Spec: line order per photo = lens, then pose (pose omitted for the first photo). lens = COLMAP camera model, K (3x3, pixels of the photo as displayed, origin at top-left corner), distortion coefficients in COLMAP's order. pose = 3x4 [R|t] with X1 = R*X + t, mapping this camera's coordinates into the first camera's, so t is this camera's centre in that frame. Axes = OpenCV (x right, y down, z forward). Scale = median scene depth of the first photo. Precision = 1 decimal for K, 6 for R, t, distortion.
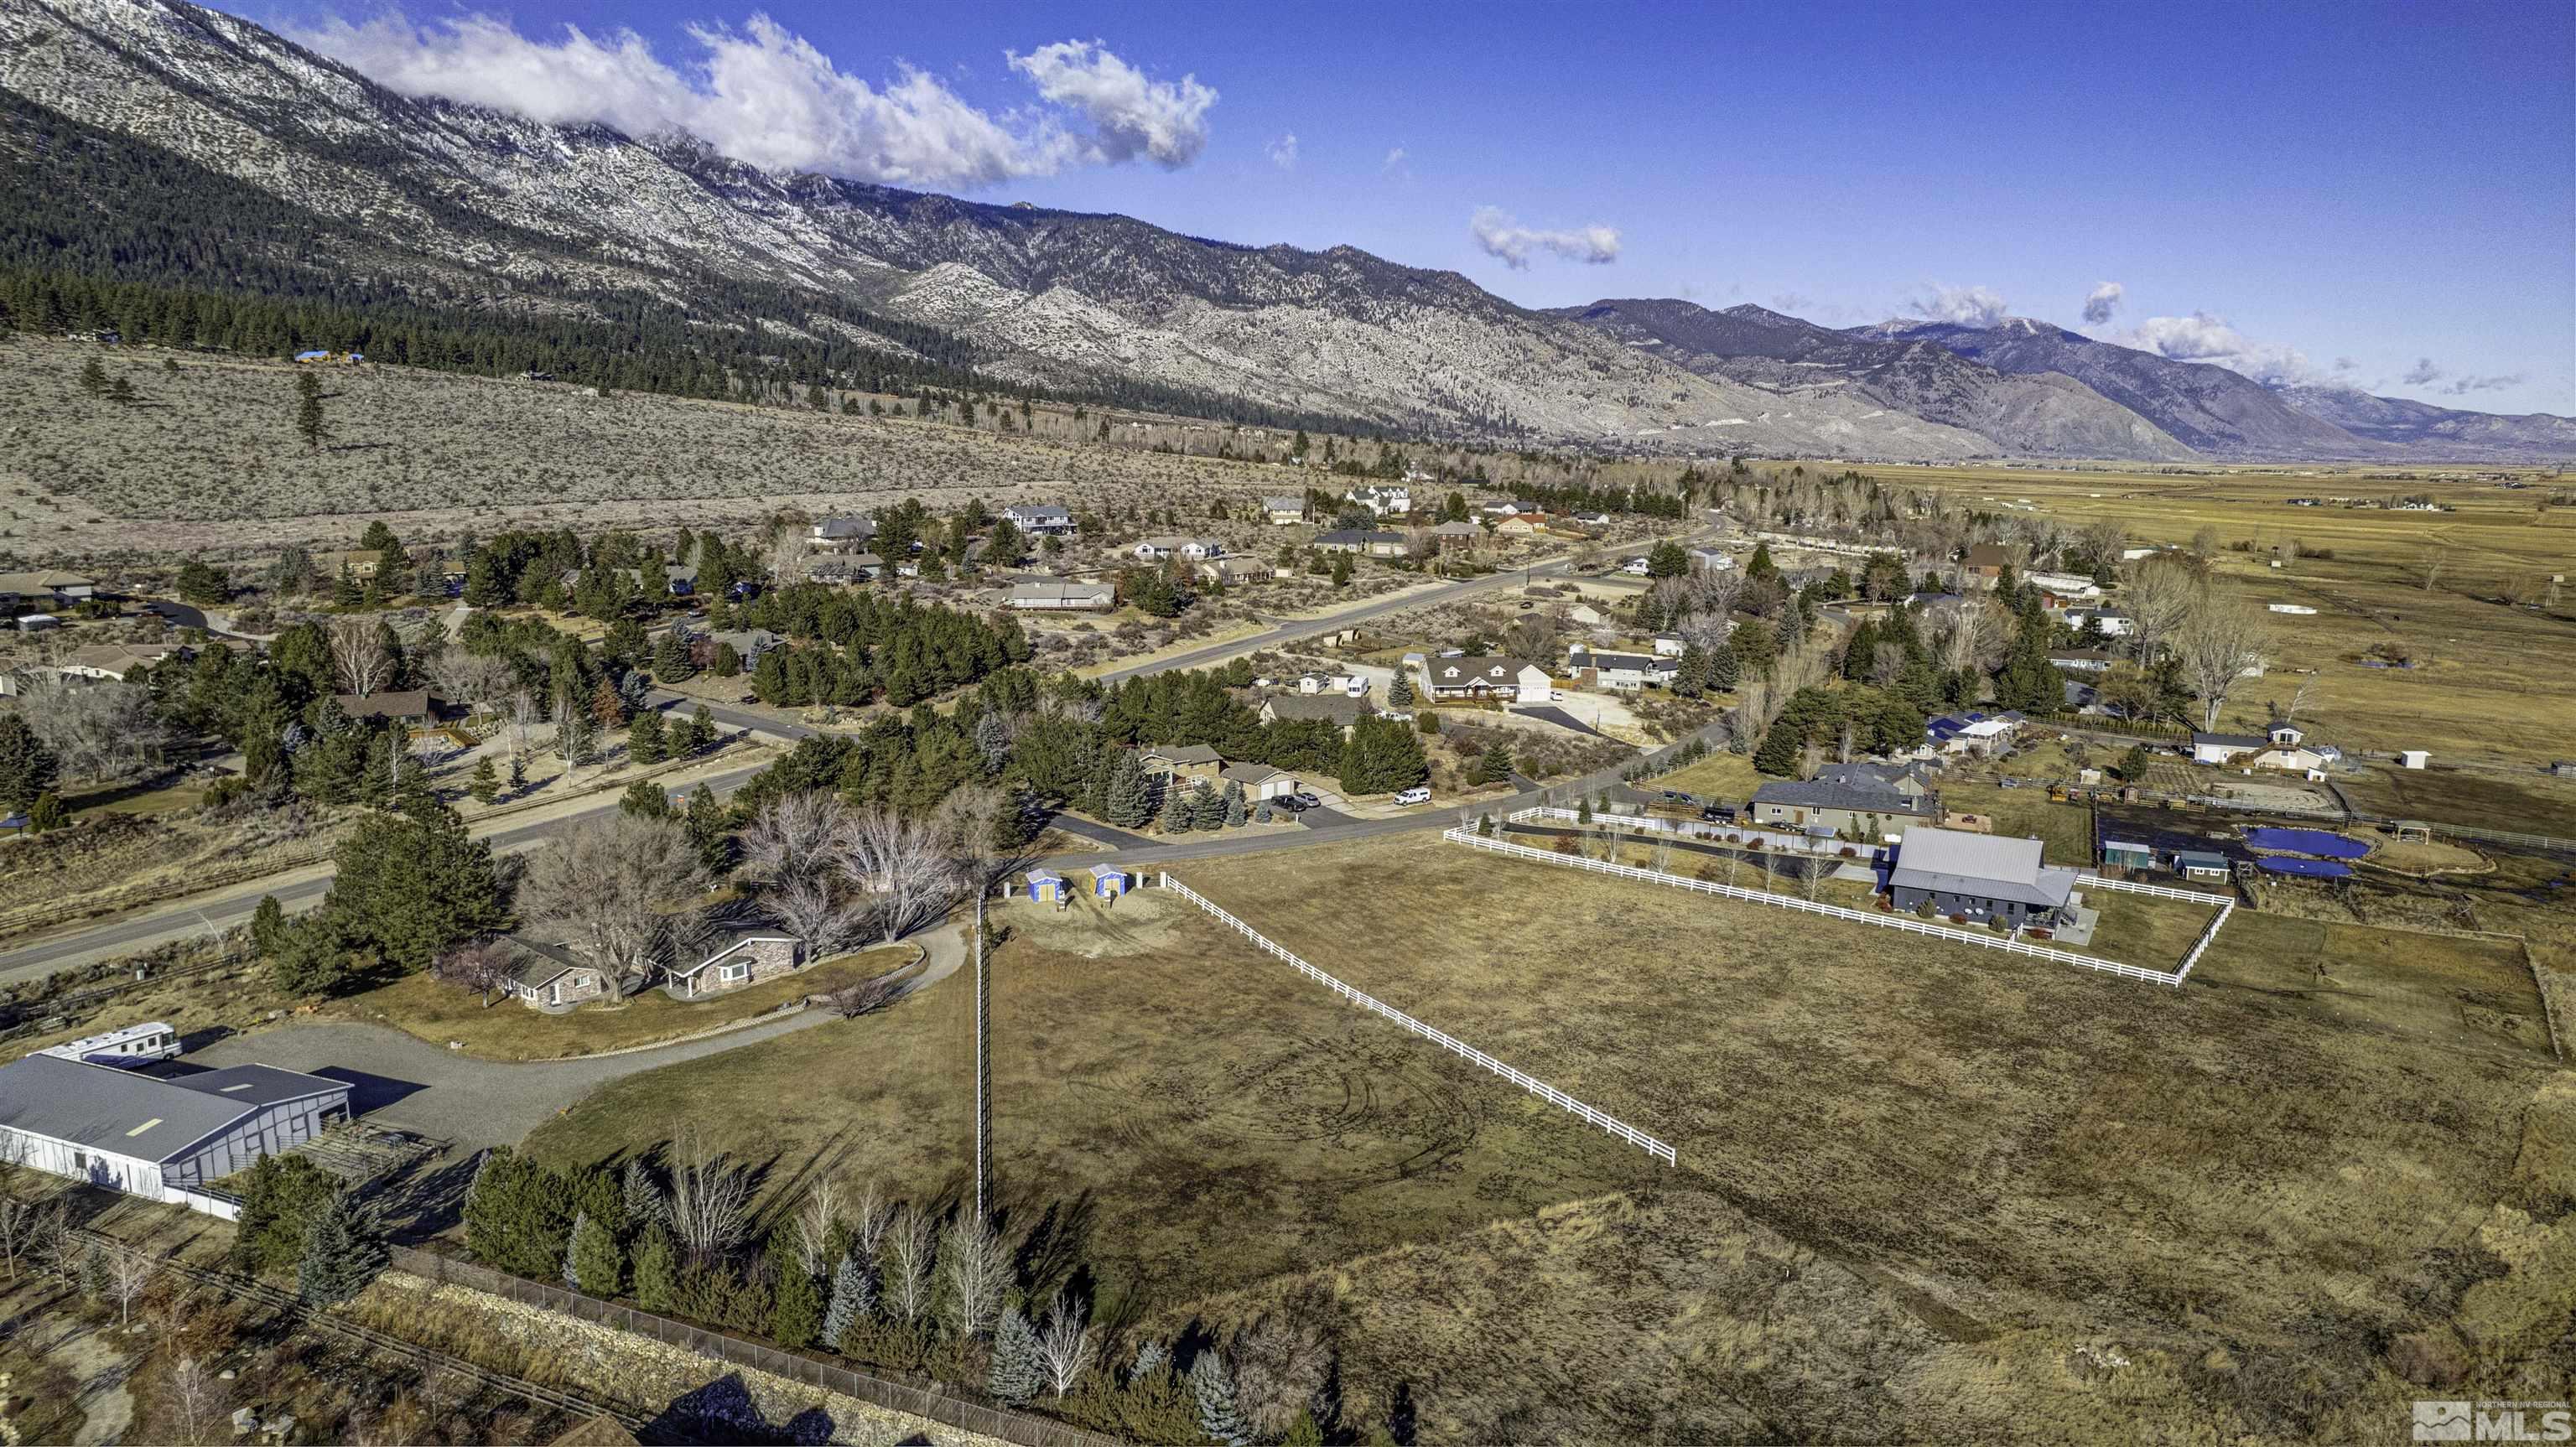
lens RADIAL K [[1648.2, 0, 1297.0], [0, 1648.2, 733.4], [0, 0, 1]] dist [-0.076594, 0.070739]
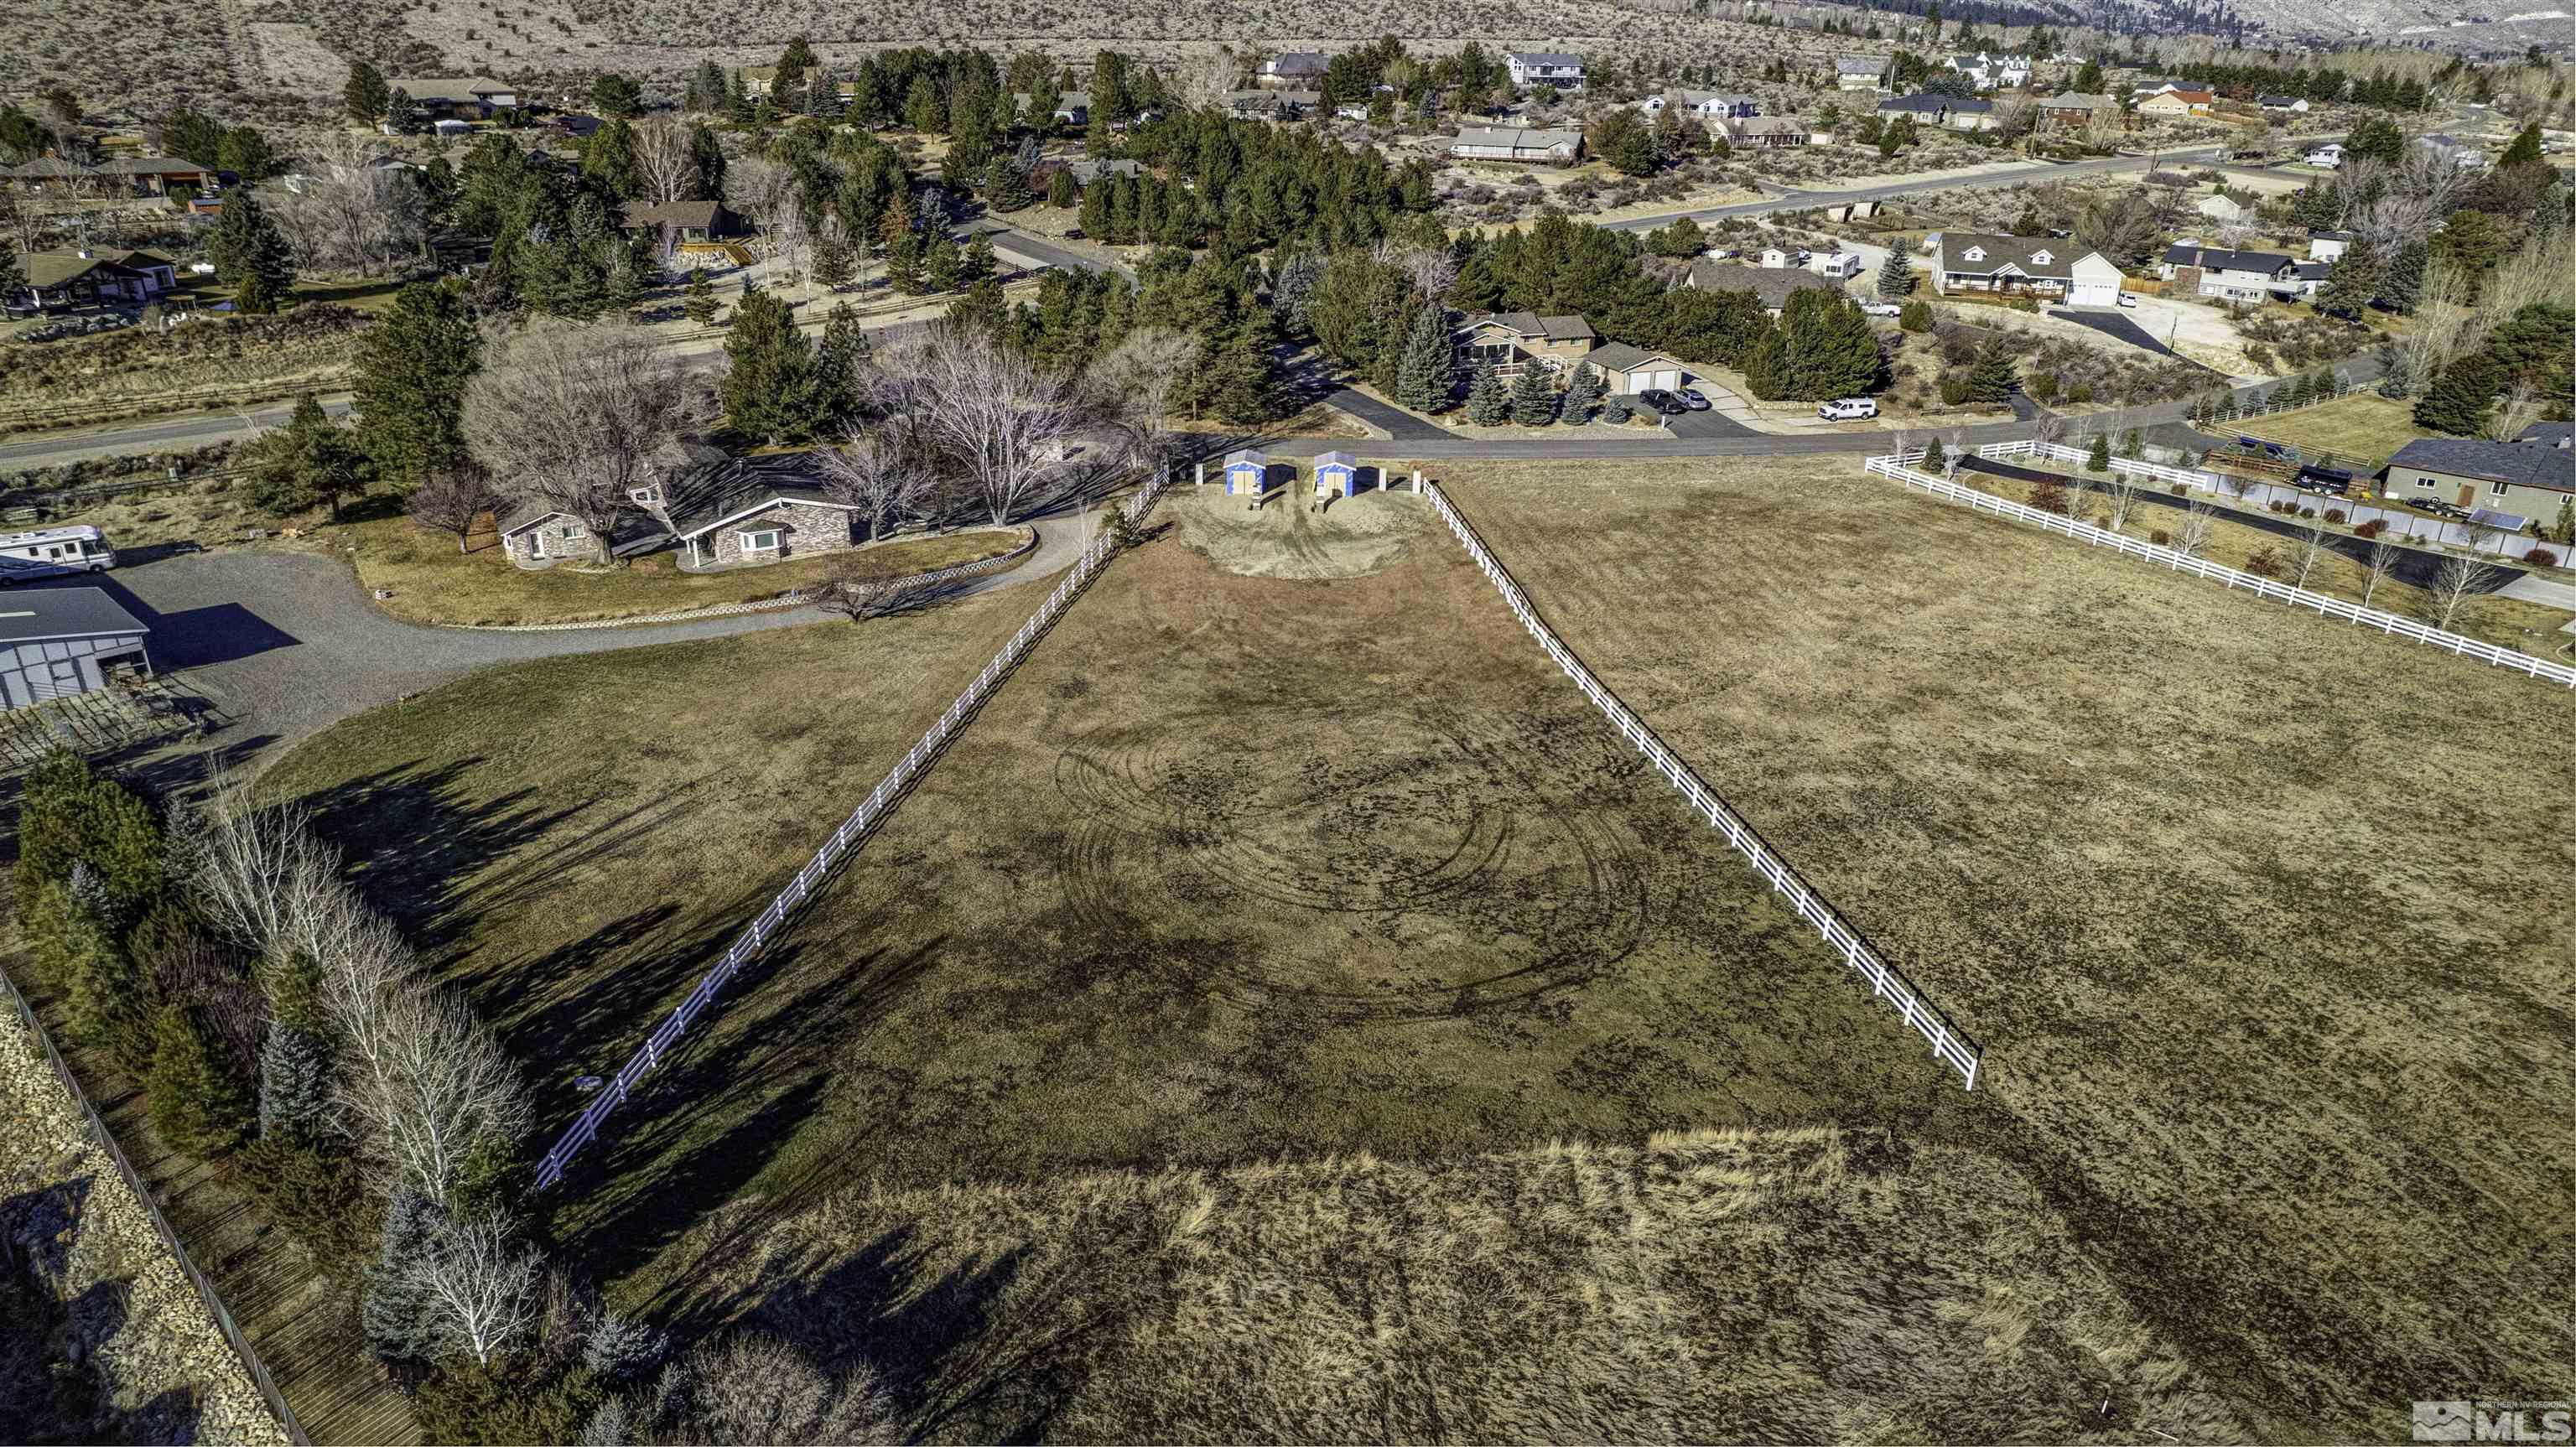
lens RADIAL K [[1648.2, 0, 1301.9], [0, 1648.2, 730.1], [0, 0, 1]] dist [-0.076594, 0.070739]
pose [[0.936462, 0.146135, -0.318877, 0.072080], [-0.070602, 0.969005, 0.236736, 0.017094], [0.343589, -0.199181, 0.917755, 0.187297]]
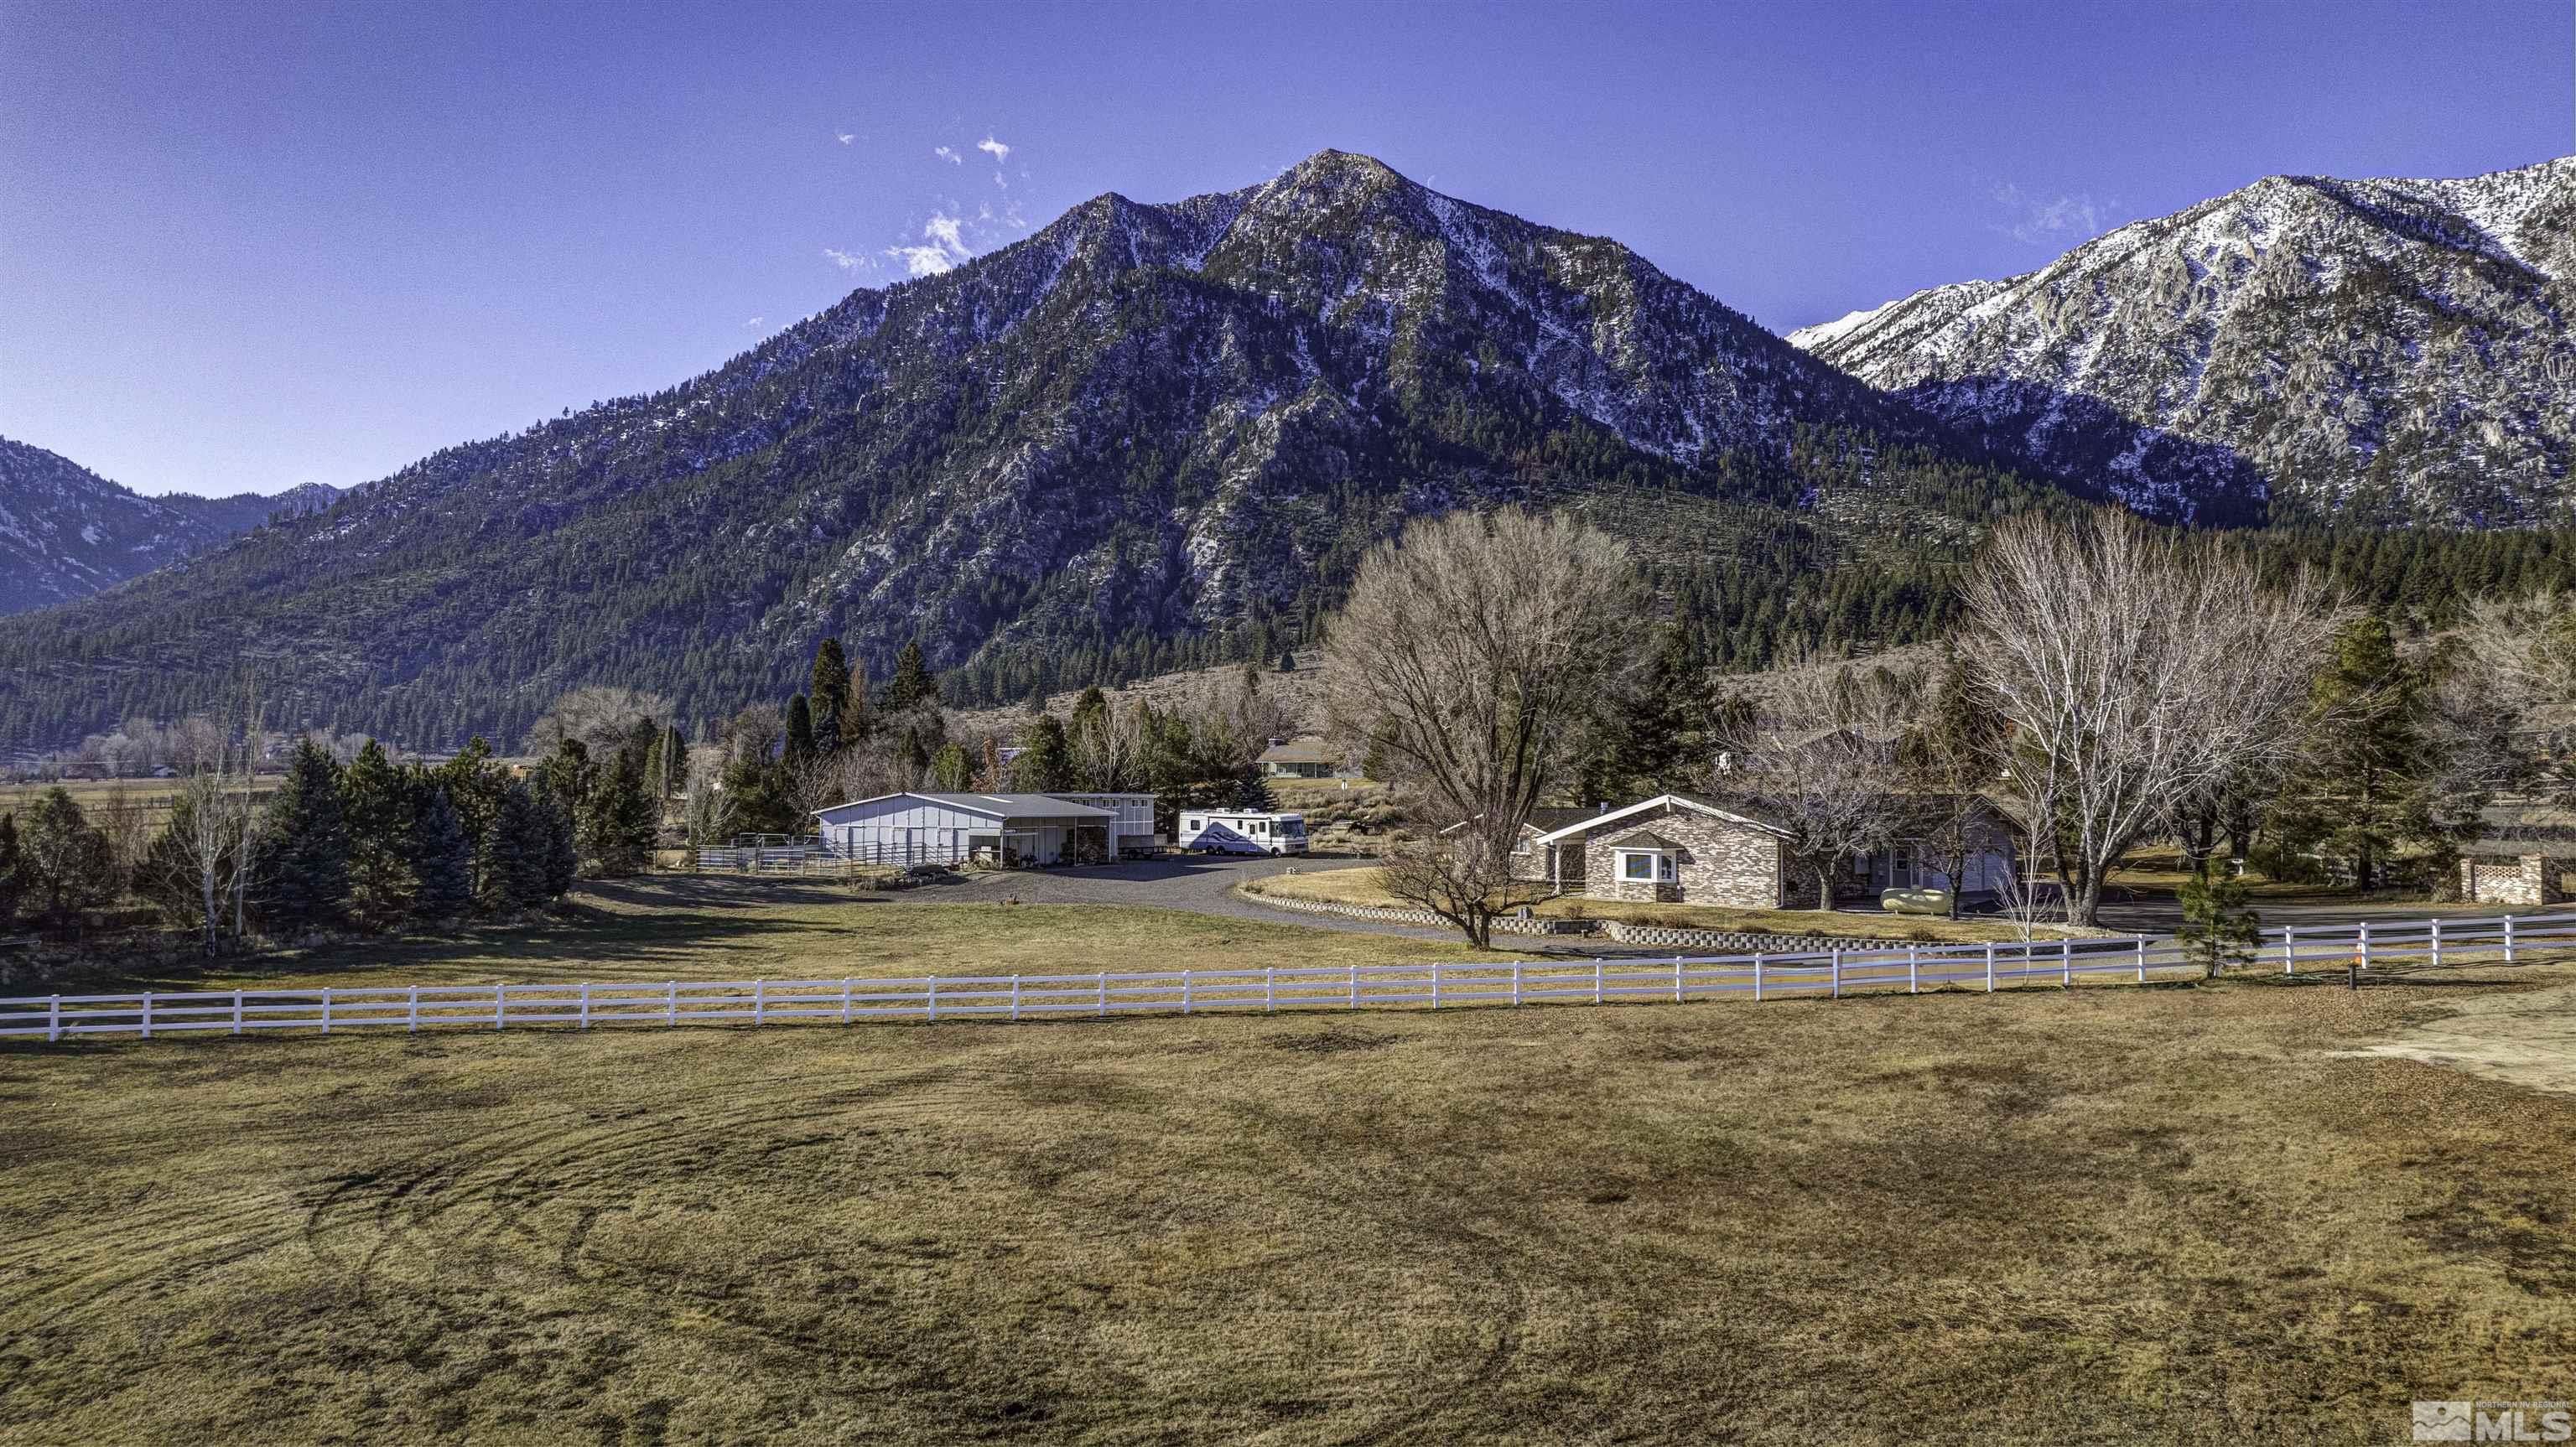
lens RADIAL K [[1648.2, 0, 1303.4], [0, 1648.2, 722.9], [0, 0, 1]] dist [-0.076594, 0.070739]
pose [[-0.109251, -0.047958, -0.992857, 0.054073], [-0.182325, 0.982856, -0.027413, 0.068129], [0.977150, 0.178028, -0.116122, 0.477999]]
